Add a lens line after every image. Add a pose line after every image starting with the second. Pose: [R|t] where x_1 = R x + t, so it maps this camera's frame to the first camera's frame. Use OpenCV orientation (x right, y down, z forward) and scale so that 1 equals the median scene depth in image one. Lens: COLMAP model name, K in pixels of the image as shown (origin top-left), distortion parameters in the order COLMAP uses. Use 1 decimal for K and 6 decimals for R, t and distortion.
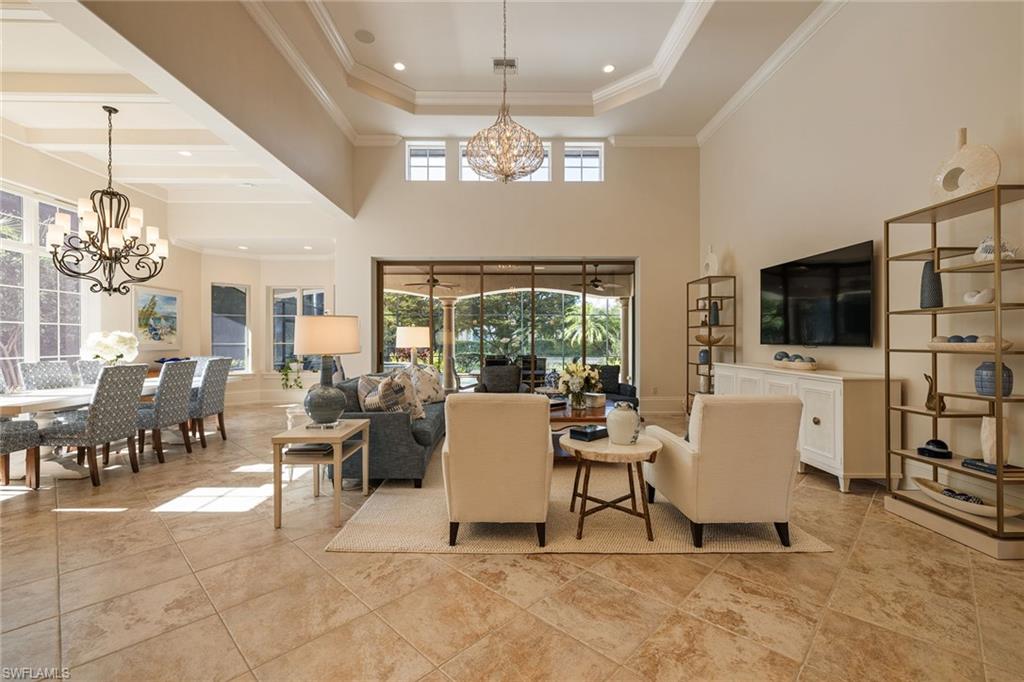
lens RADIAL K [[442.5, 0, 512.0], [0, 442.5, 341.0], [0, 0, 1]] dist [0.003727, 0.000032]
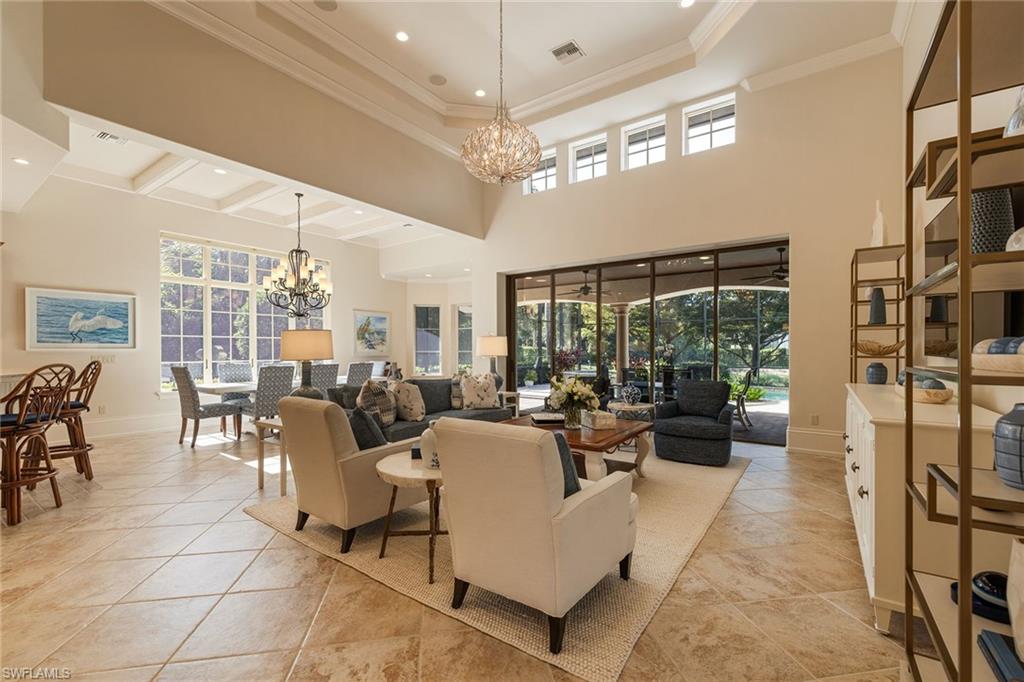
lens RADIAL K [[435.4, 0, 507.4], [0, 435.4, 352.8], [0, 0, 1]] dist [0.002326, 0.000266]
pose [[0.803338, 0.004783, -0.595504, 0.457446], [0.000463, 0.999962, 0.008655, -0.001431], [0.595523, -0.007228, 0.803306, 0.202270]]
